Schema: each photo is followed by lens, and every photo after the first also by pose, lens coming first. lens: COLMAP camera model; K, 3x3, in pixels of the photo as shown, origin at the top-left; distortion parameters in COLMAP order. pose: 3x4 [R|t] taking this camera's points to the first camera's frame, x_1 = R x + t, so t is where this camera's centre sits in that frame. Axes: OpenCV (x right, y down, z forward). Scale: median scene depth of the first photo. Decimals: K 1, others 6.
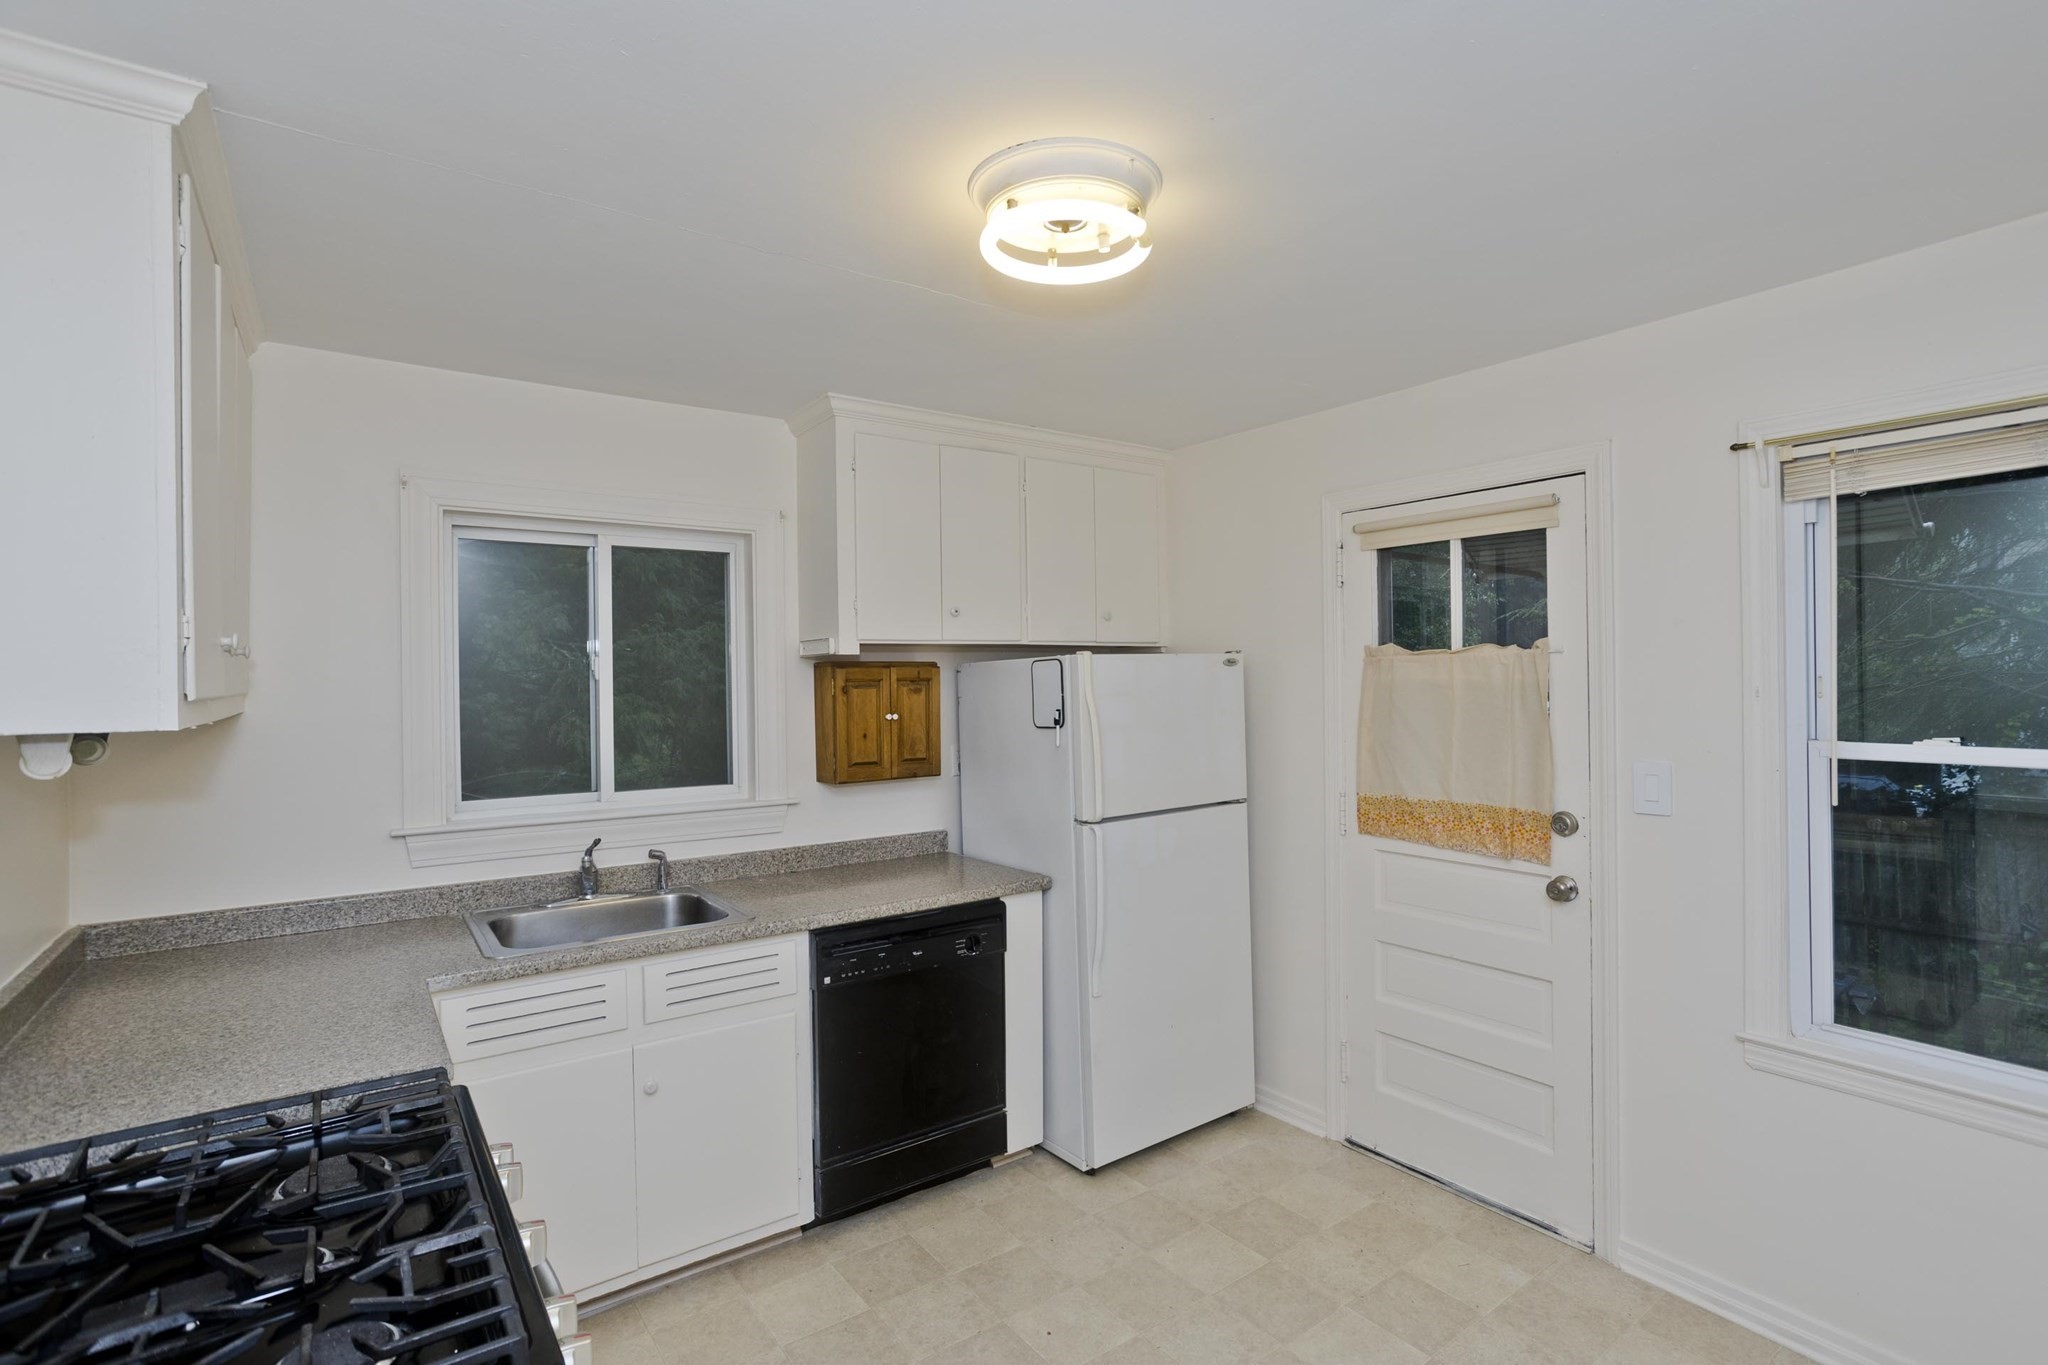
lens RADIAL K [[983.1, 0, 1035.8], [0, 983.1, 677.5], [0, 0, 1]] dist [-0.050870, 0.031247]
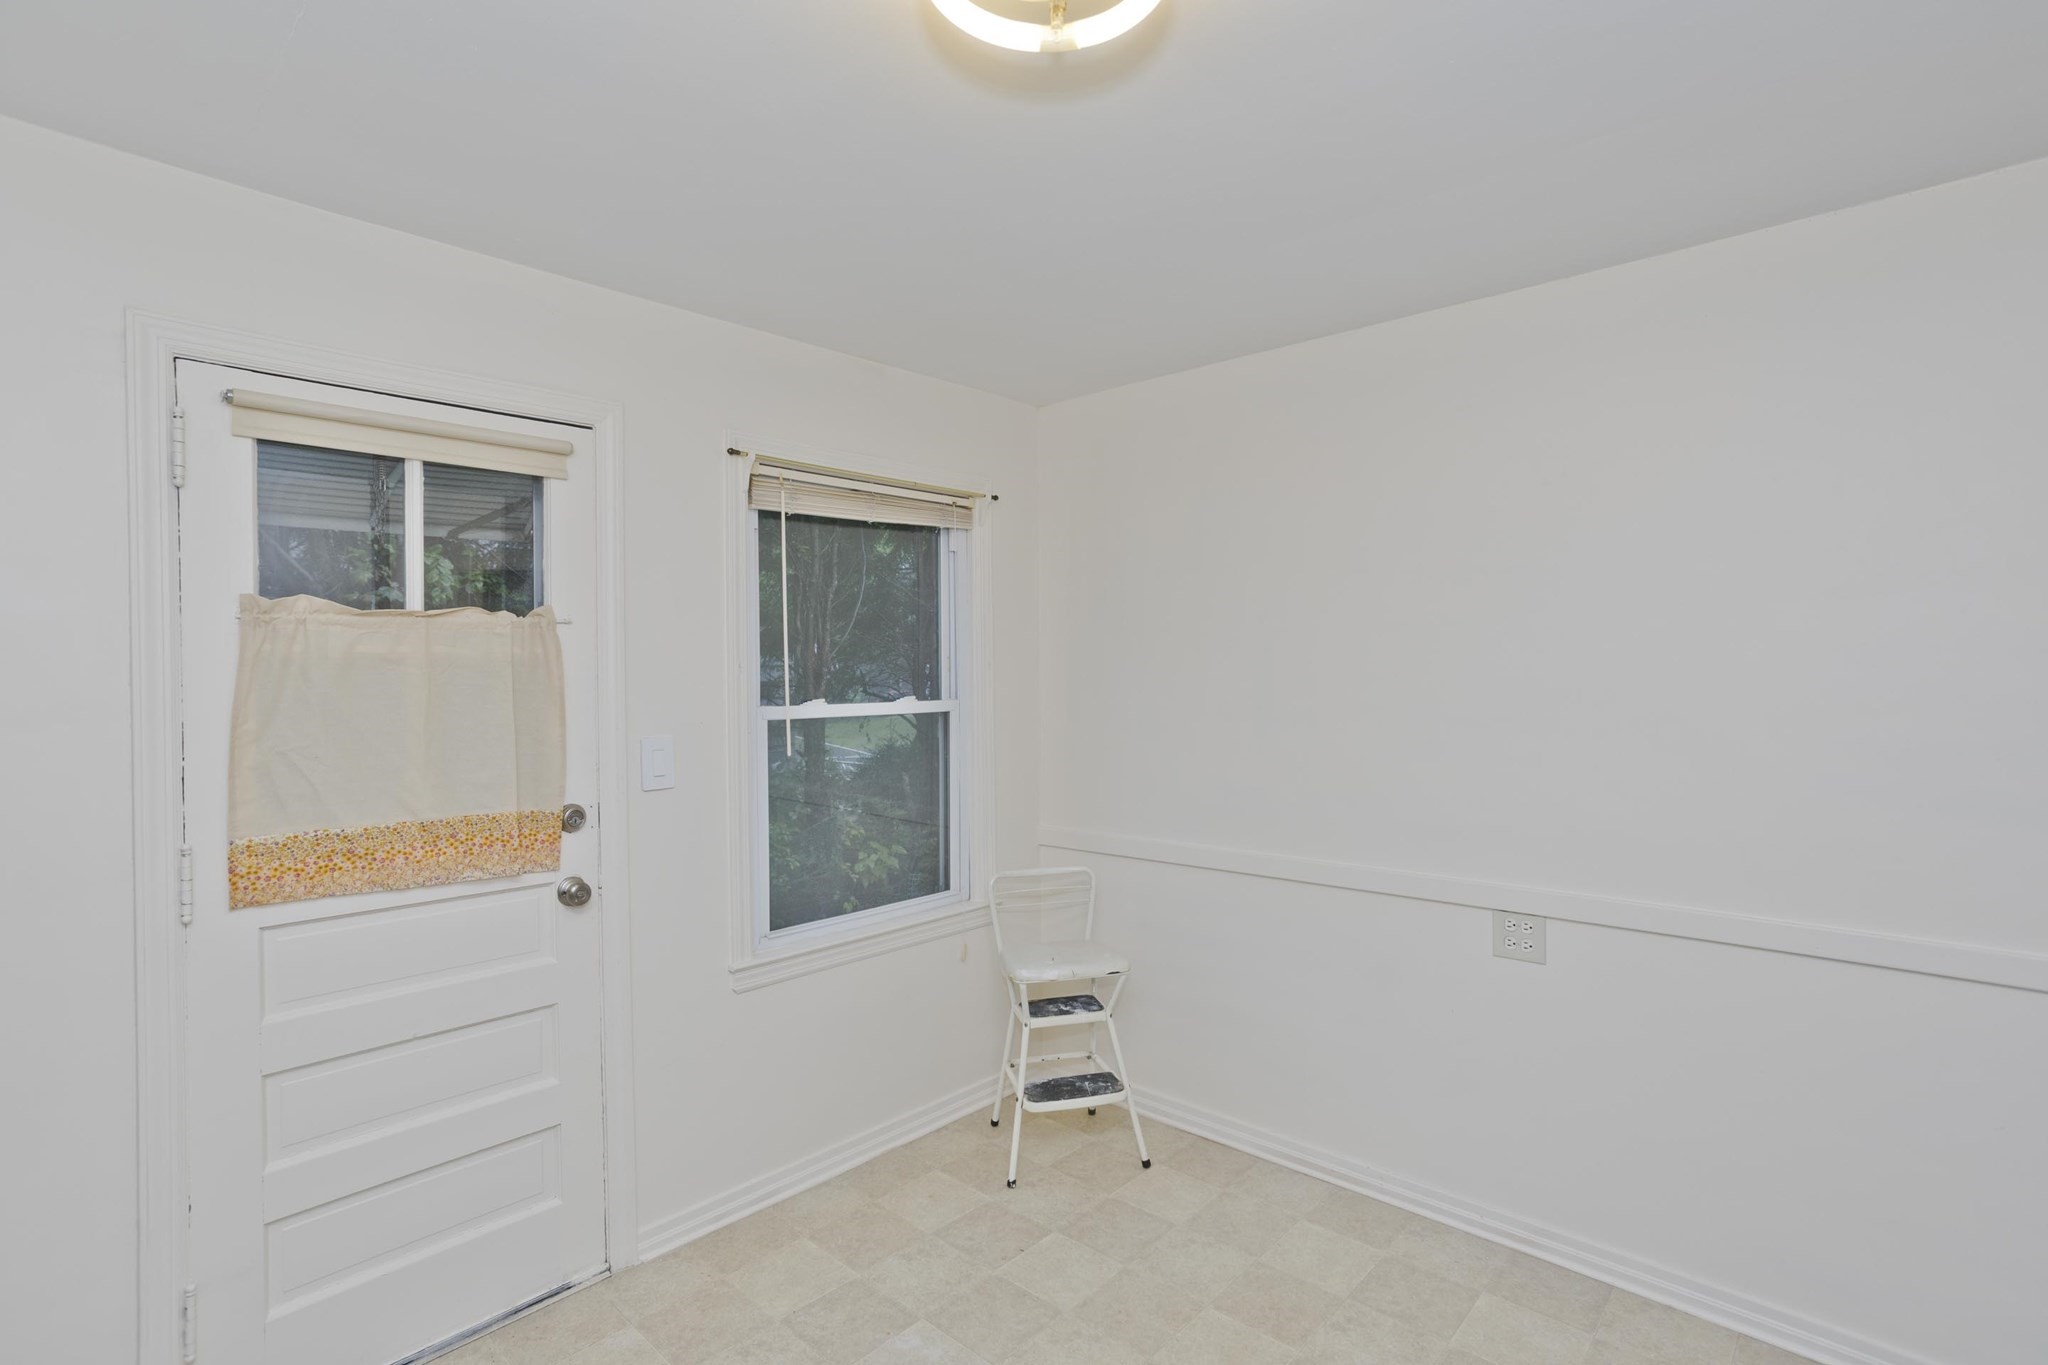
lens RADIAL K [[983.1, 0, 1035.8], [0, 983.1, 677.5], [0, 0, 1]] dist [-0.050870, 0.031247]
pose [[-0.209668, 0.003870, 0.977765, -0.367322], [0.005783, 0.999980, -0.002717, 0.025212], [-0.977756, 0.005085, -0.209686, 0.694913]]
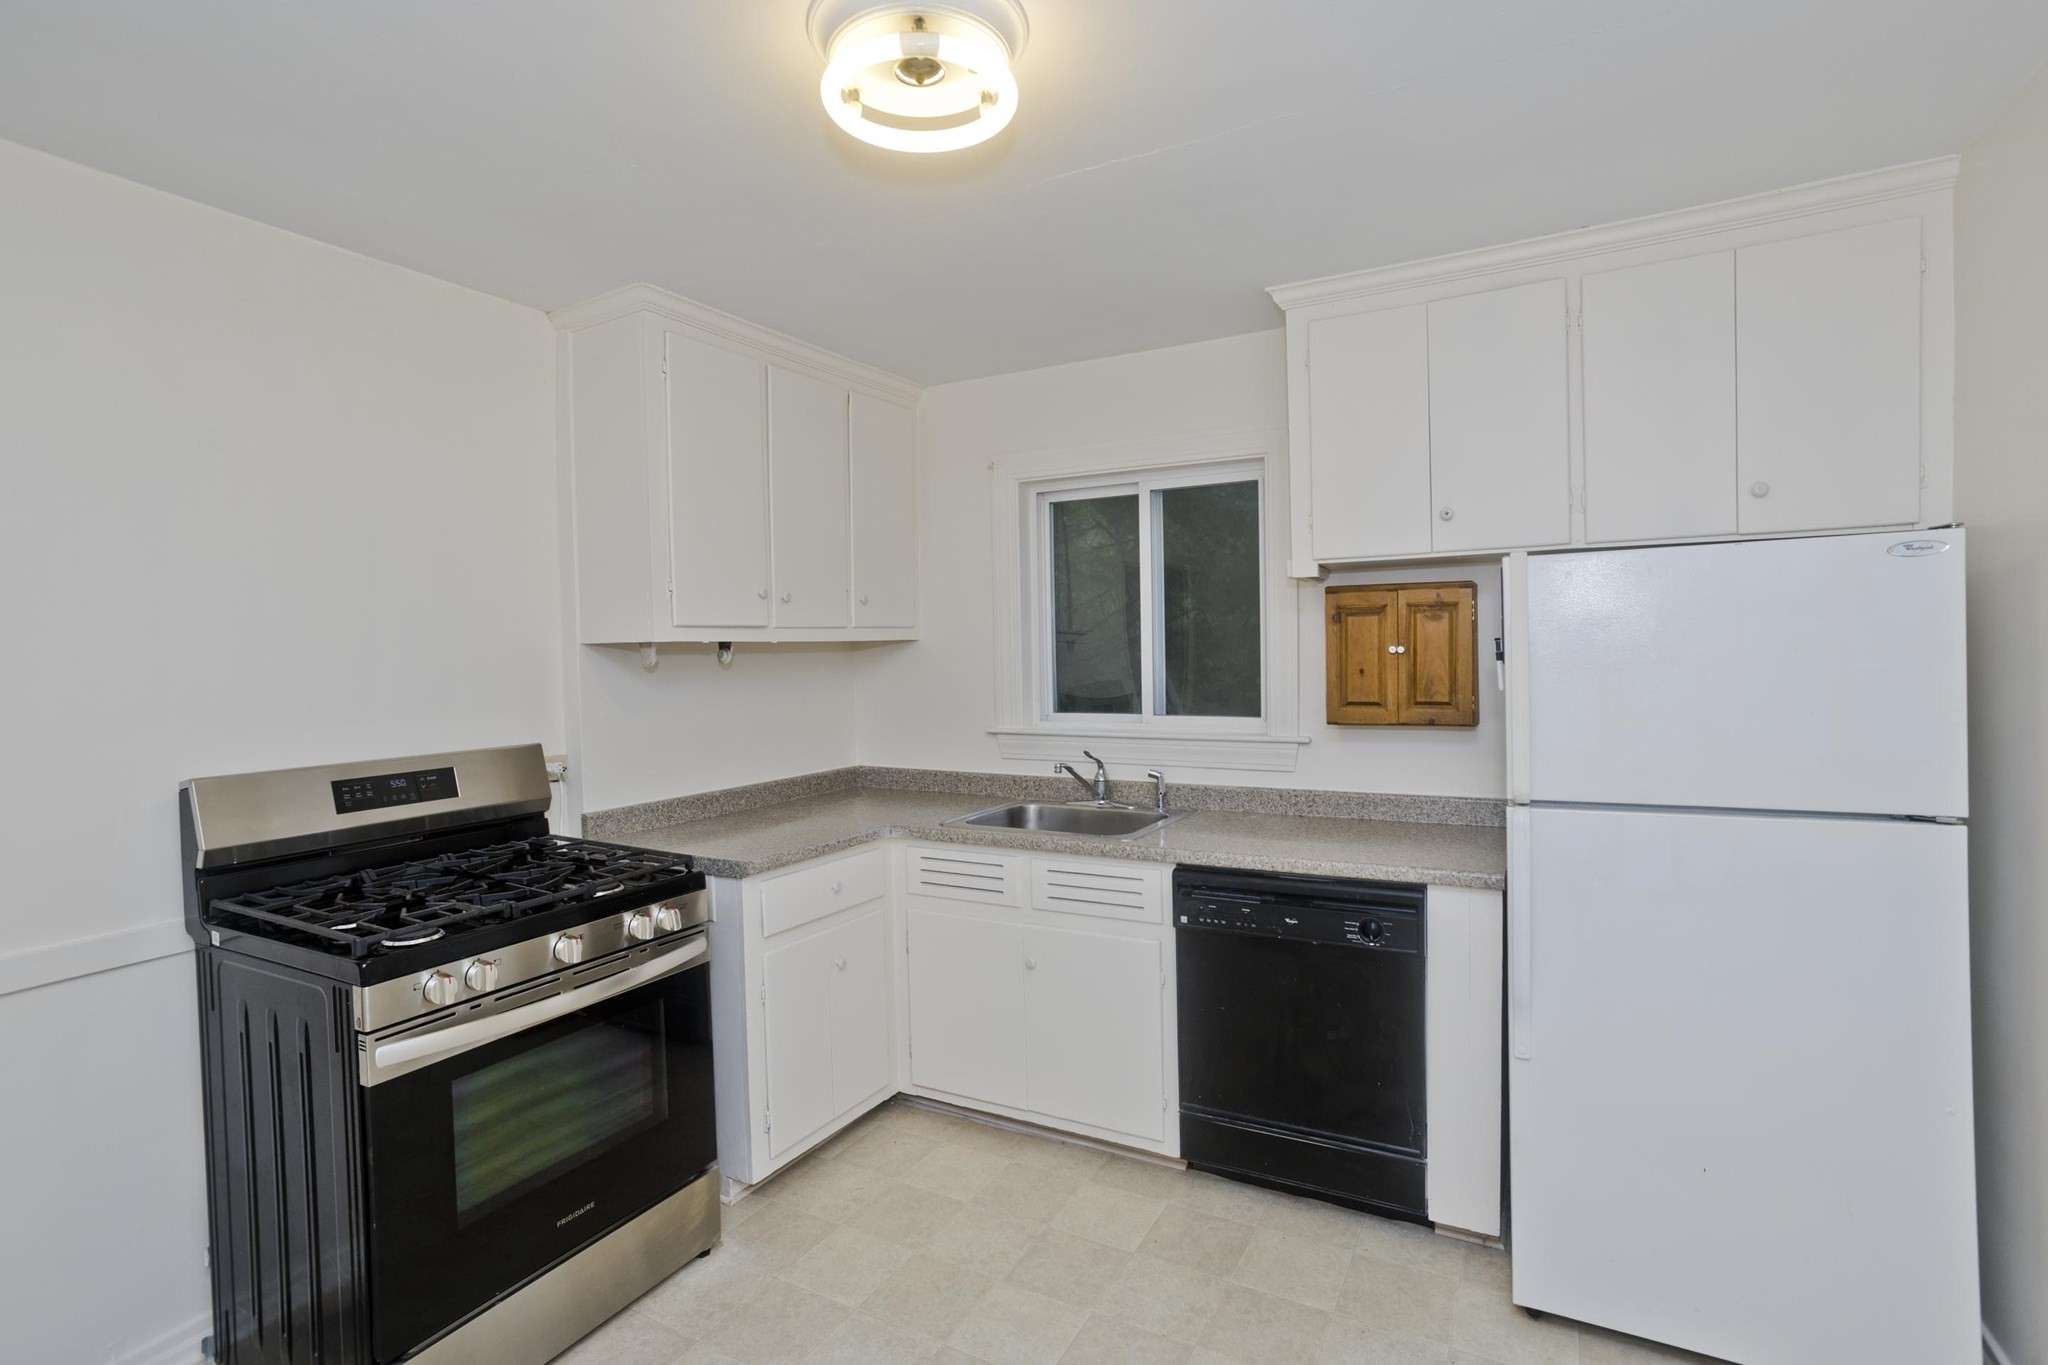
lens RADIAL K [[978.7, 0, 1022.1], [0, 978.7, 673.5], [0, 0, 1]] dist [-0.073387, 0.059747]
pose [[0.418104, 0.026746, -0.908005, 0.530161], [0.016114, 0.999191, 0.036852, 0.028518], [0.908256, -0.030040, 0.417334, 0.423613]]
